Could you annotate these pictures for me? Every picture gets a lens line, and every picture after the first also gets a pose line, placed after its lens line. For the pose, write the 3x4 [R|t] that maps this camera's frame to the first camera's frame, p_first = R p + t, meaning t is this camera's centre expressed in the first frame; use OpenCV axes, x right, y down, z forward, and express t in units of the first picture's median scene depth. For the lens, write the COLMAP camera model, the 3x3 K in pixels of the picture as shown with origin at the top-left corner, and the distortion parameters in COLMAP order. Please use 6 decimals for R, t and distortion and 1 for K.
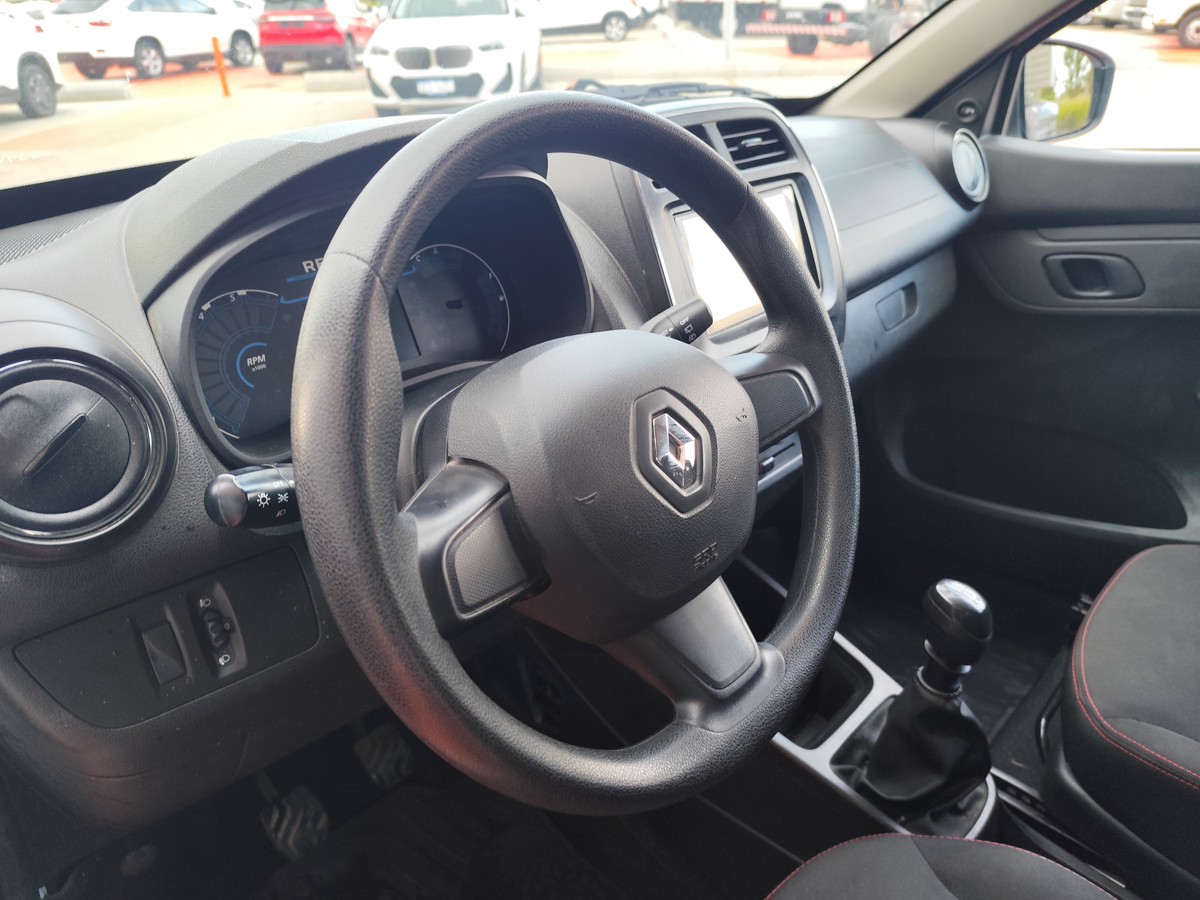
lens RADIAL K [[850.7, 0, 600.0], [0, 850.7, 450.0], [0, 0, 1]] dist [0.005201, 0.004151]
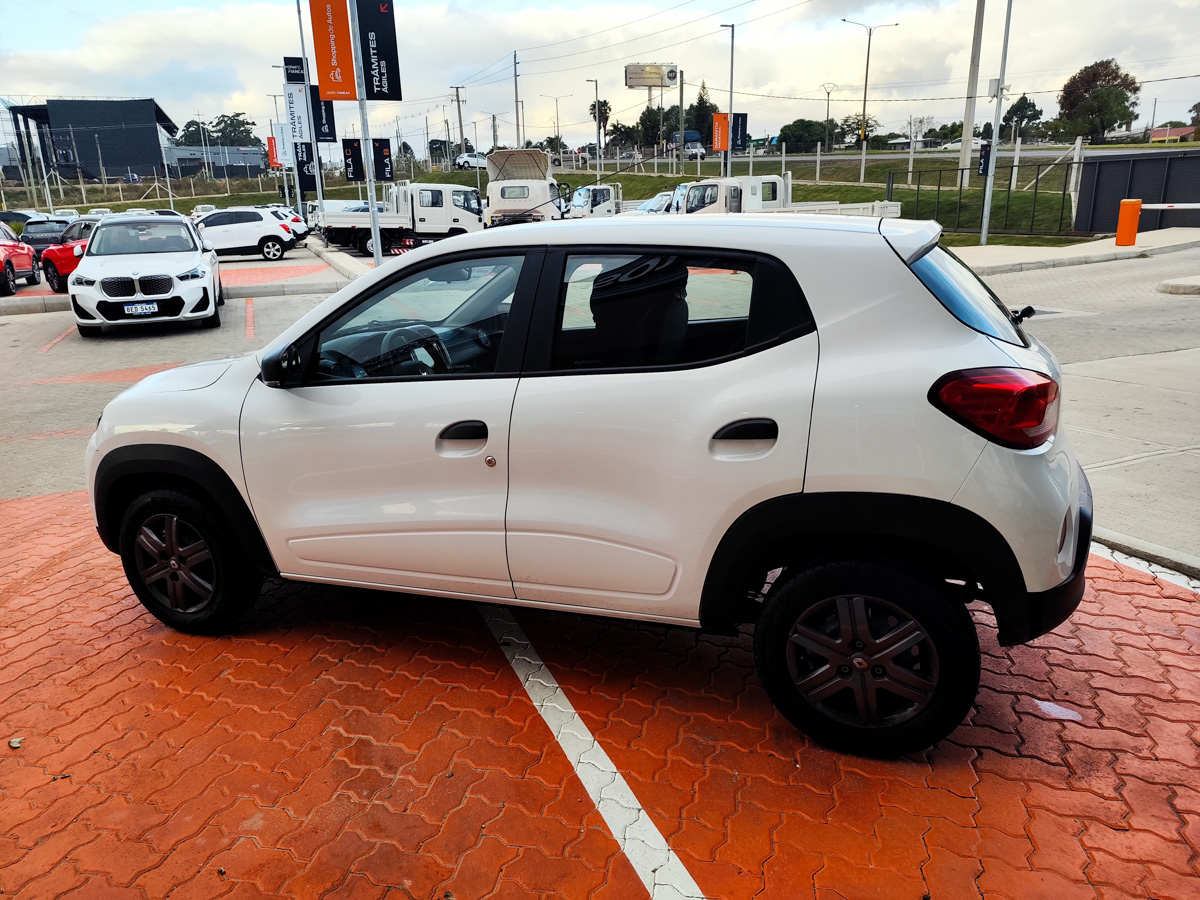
lens RADIAL K [[850.7, 0, 600.0], [0, 850.7, 450.0], [0, 0, 1]] dist [0.005201, 0.004151]
pose [[0.924283, -0.101145, 0.368063, -0.057234], [0.177890, 0.967279, -0.180907, 0.100734], [-0.337722, 0.232684, 0.912032, -0.272008]]
